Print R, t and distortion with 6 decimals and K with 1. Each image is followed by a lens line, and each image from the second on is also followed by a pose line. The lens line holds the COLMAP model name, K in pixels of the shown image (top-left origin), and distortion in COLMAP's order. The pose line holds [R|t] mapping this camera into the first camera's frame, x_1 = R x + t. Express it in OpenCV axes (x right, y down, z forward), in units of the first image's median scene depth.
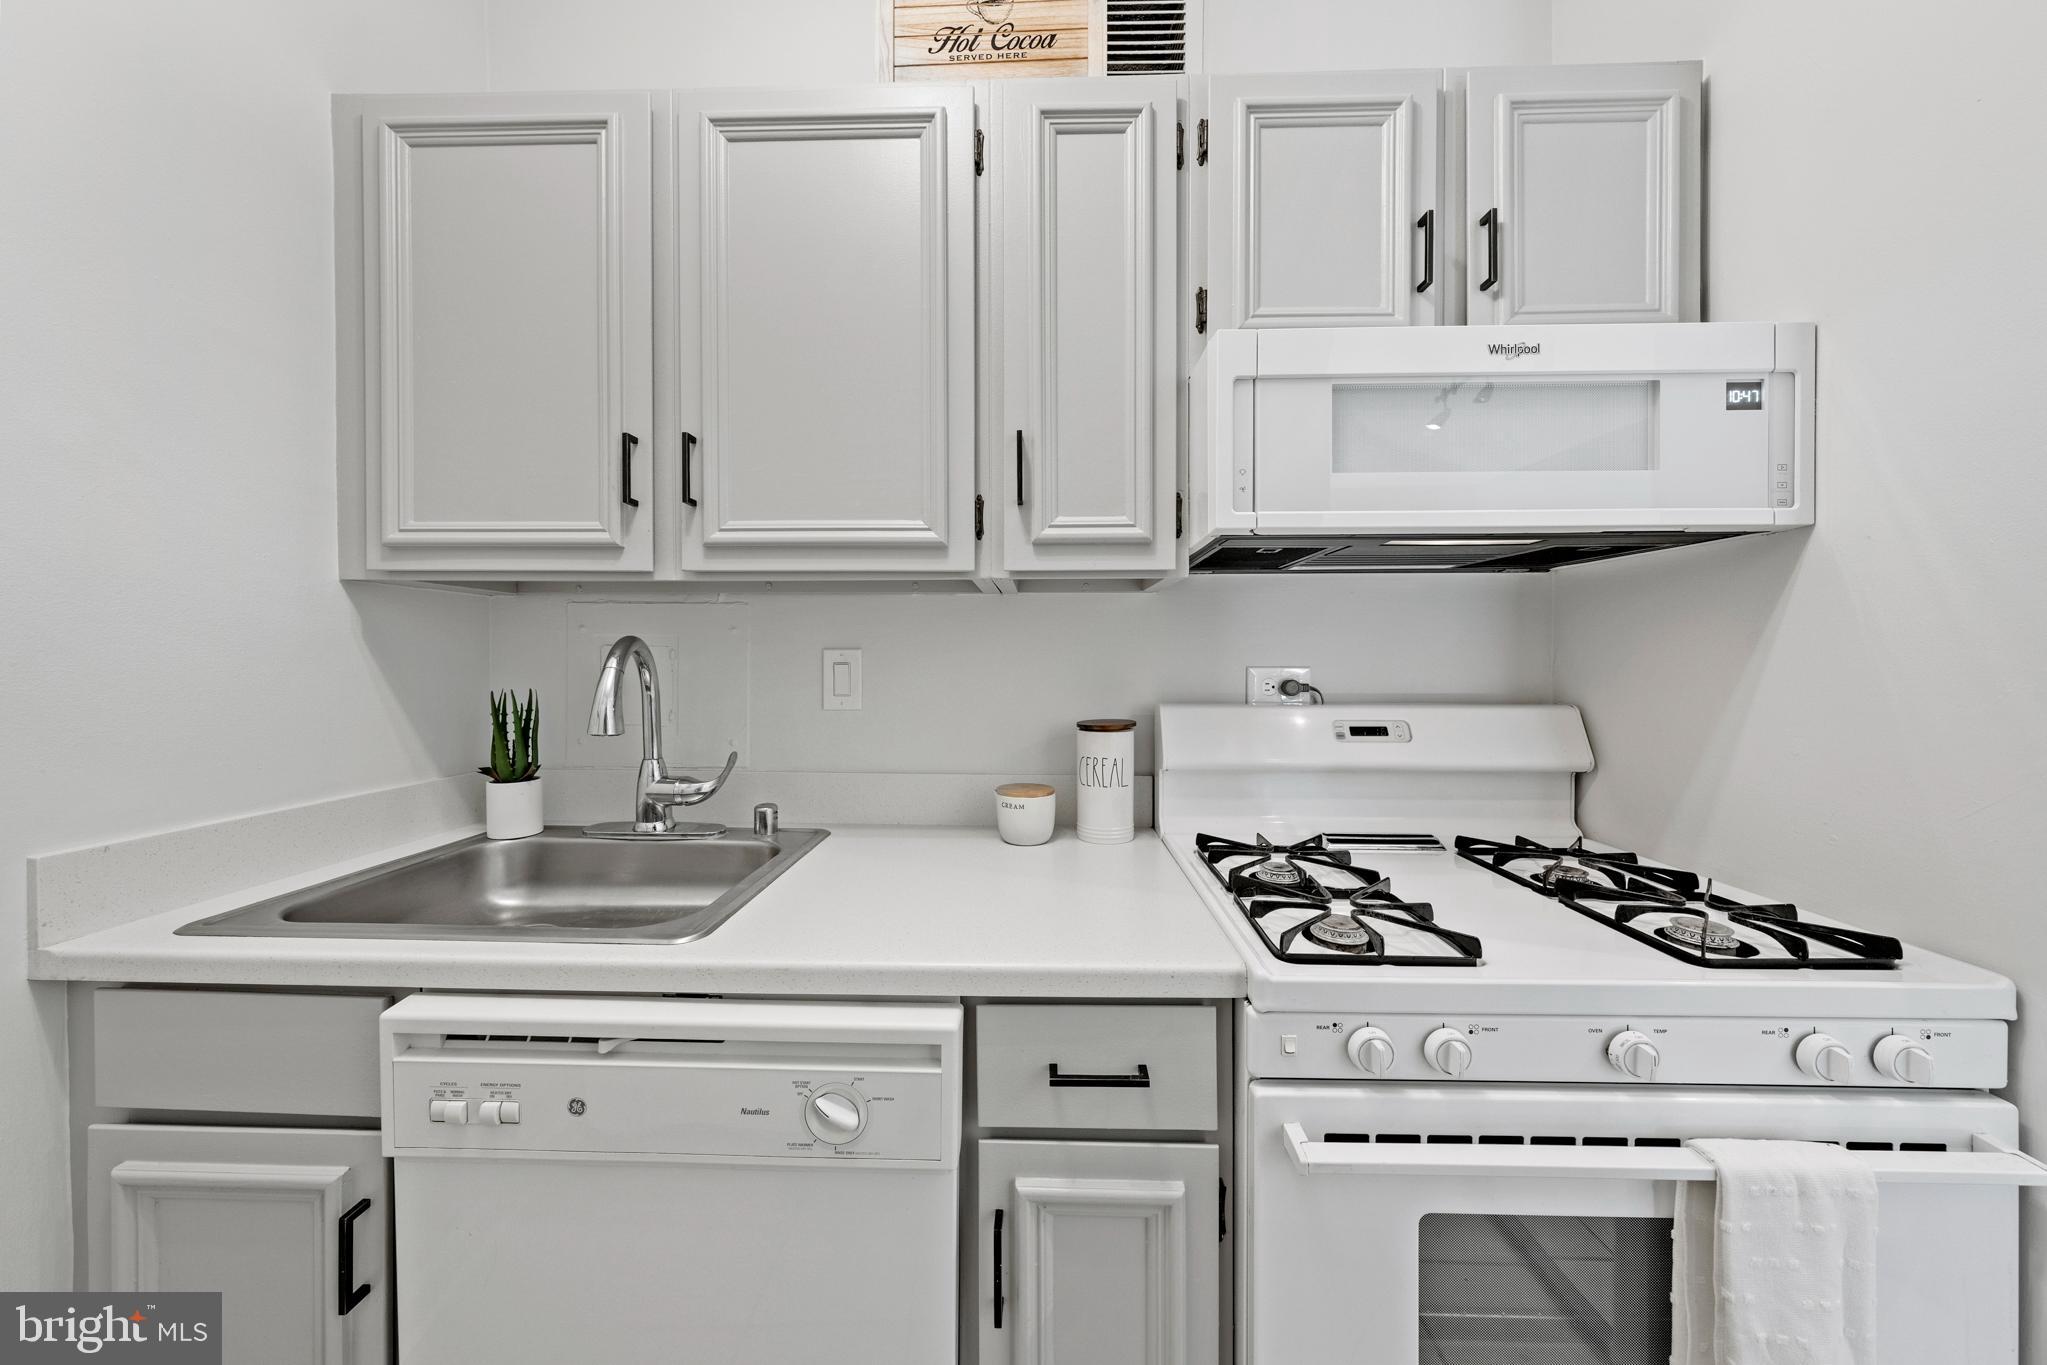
lens RADIAL K [[699.0, 0, 1019.2], [0, 699.0, 667.6], [0, 0, 1]] dist [0.000072, -0.000082]
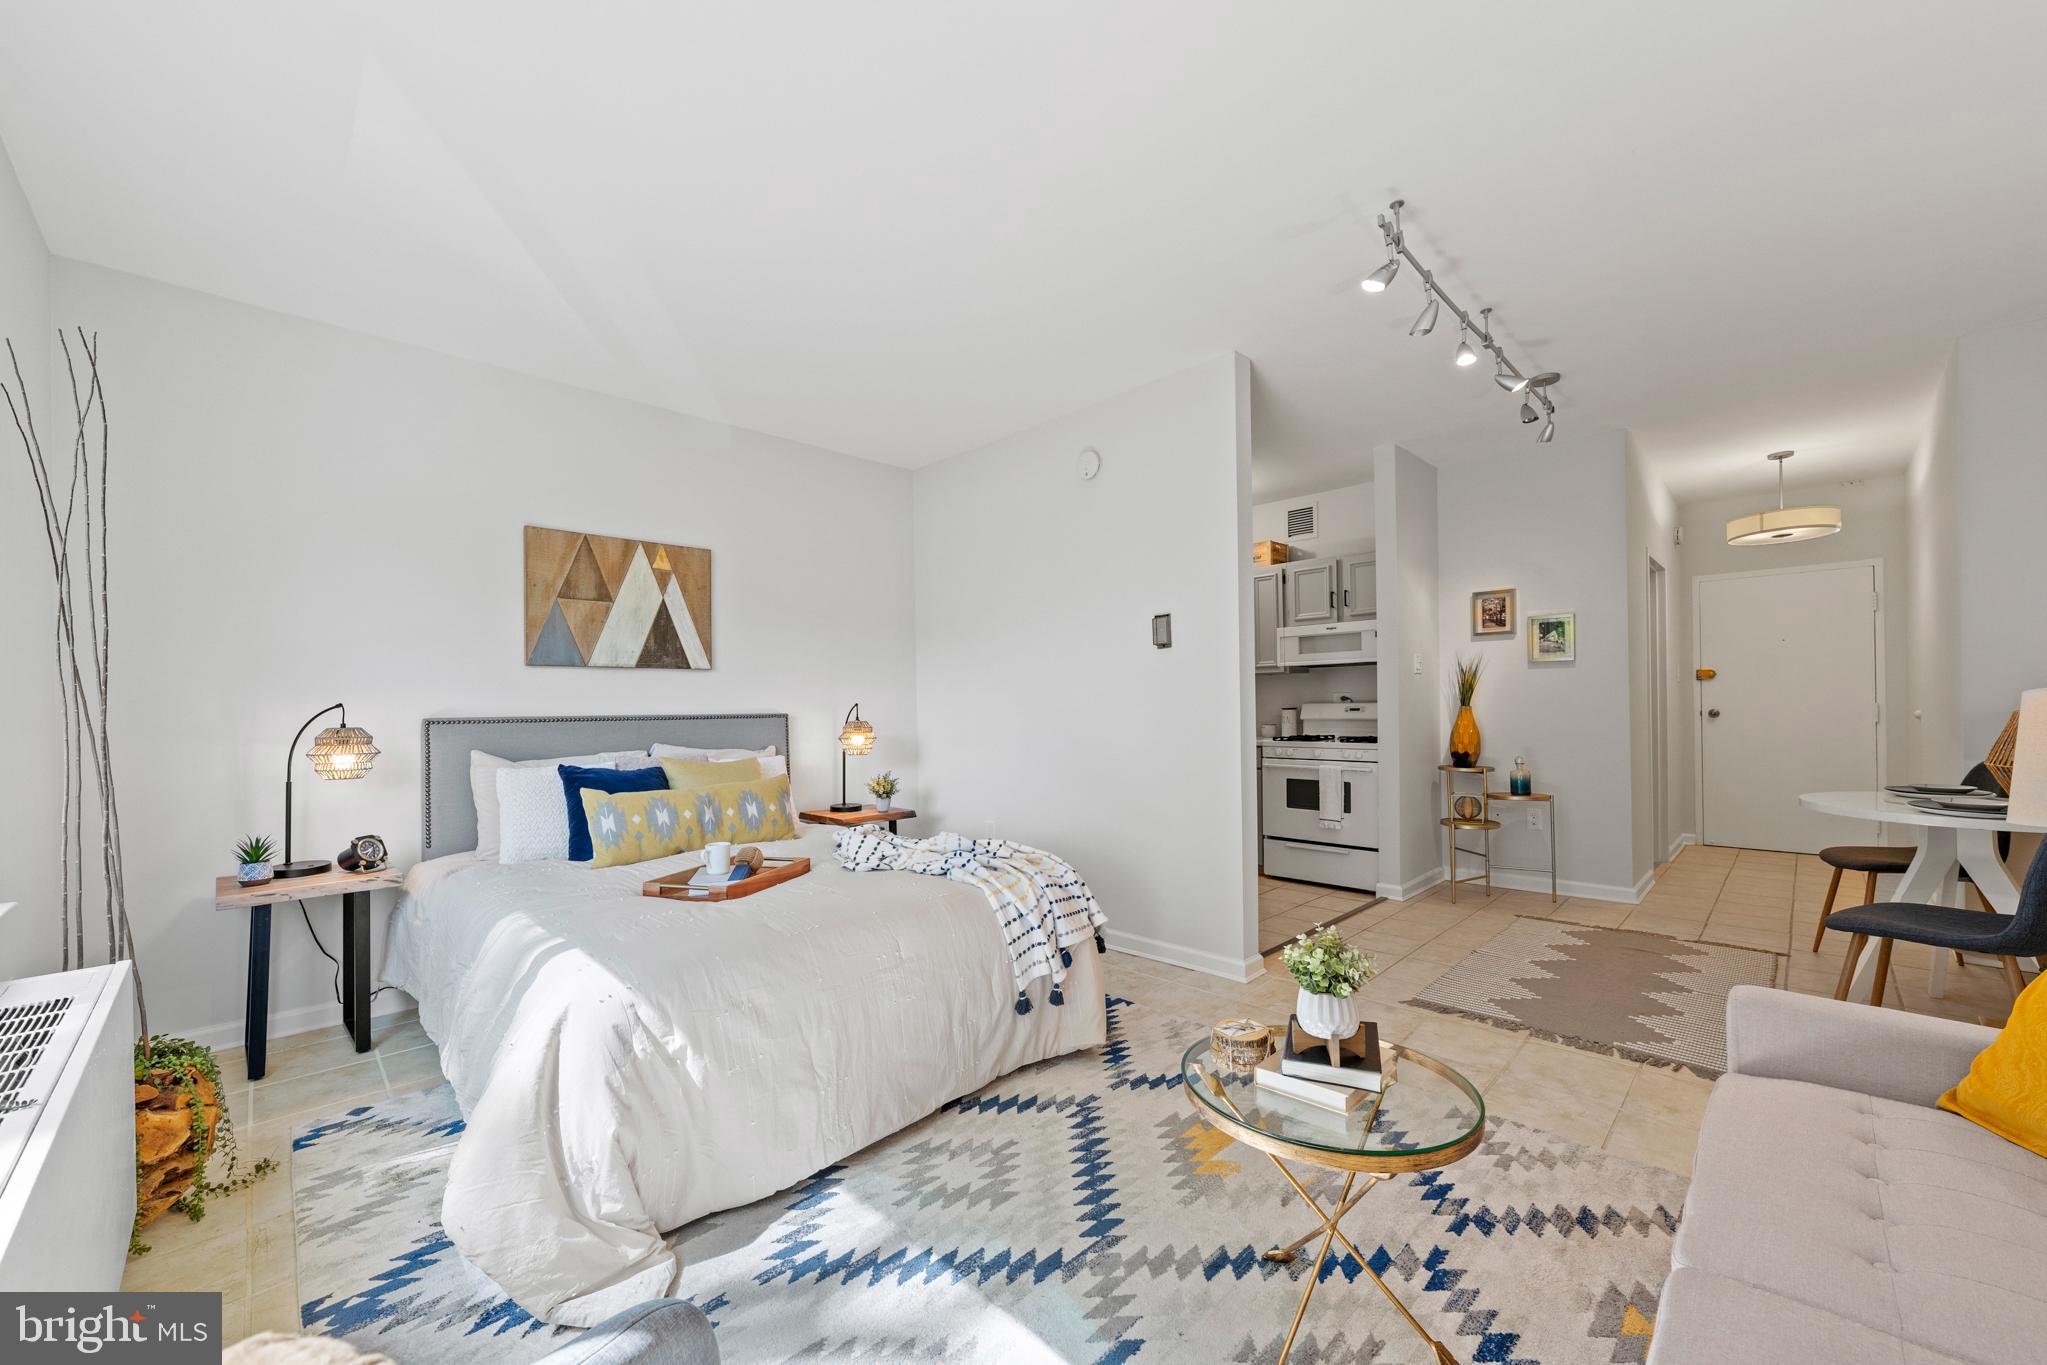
lens RADIAL K [[789.0, 0, 1030.0], [0, 789.0, 703.9], [0, 0, 1]] dist [0.001424, 0.000237]
pose [[0.719348, -0.011728, -0.694551, 2.543075], [0.012463, 0.999914, -0.003977, 0.065971], [0.694538, -0.005795, 0.719432, -3.776047]]
